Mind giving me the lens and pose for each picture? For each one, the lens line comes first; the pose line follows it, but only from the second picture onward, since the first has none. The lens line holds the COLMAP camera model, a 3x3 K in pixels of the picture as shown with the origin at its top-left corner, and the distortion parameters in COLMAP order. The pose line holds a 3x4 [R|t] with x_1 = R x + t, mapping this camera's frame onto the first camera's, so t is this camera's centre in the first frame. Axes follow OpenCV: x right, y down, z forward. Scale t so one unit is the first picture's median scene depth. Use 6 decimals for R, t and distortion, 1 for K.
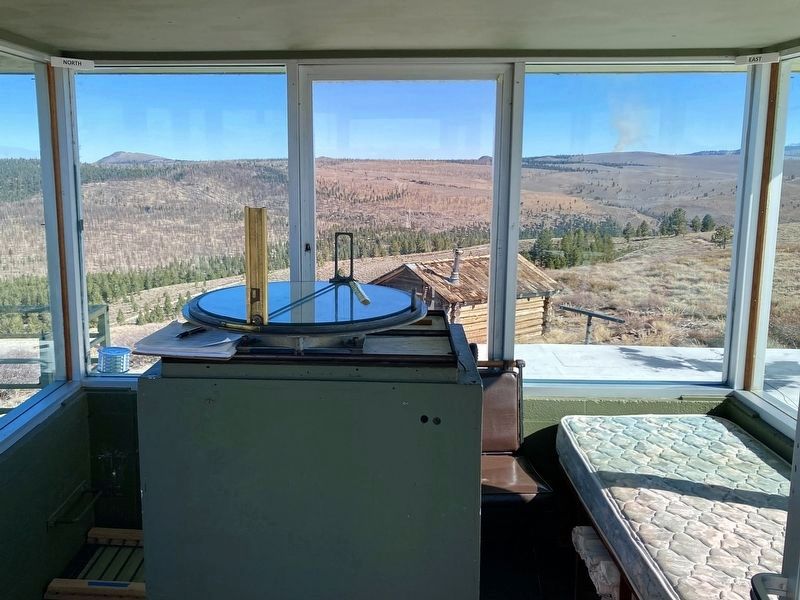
lens RADIAL K [[824.1, 0, 400.0], [0, 824.1, 300.0], [0, 0, 1]] dist [-0.019219, -0.020635]
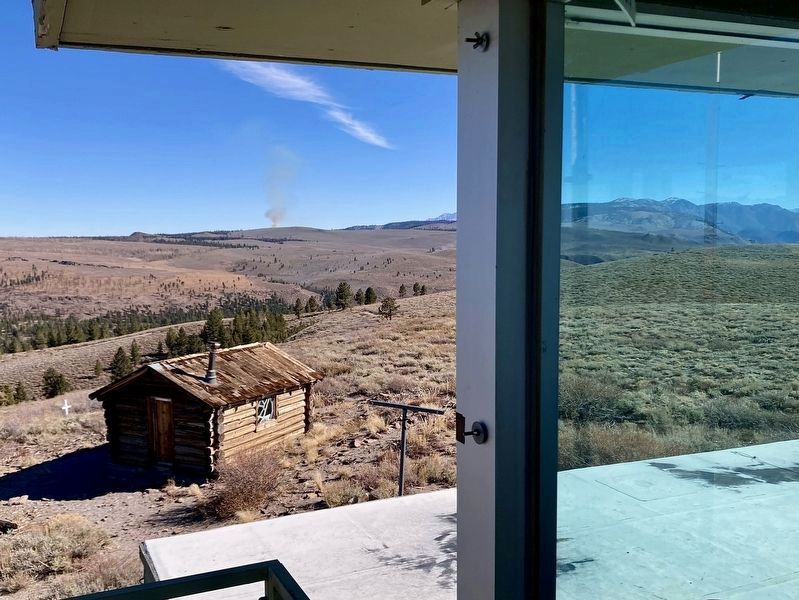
lens RADIAL K [[823.1, 0, 399.5], [0, 823.1, 300.0], [0, 0, 1]] dist [-0.019219, -0.020635]
pose [[0.883491, -0.042447, 0.466521, -0.071421], [0.084473, 0.993997, -0.069534, -0.014253], [-0.460769, 0.100841, 0.881773, 0.081612]]
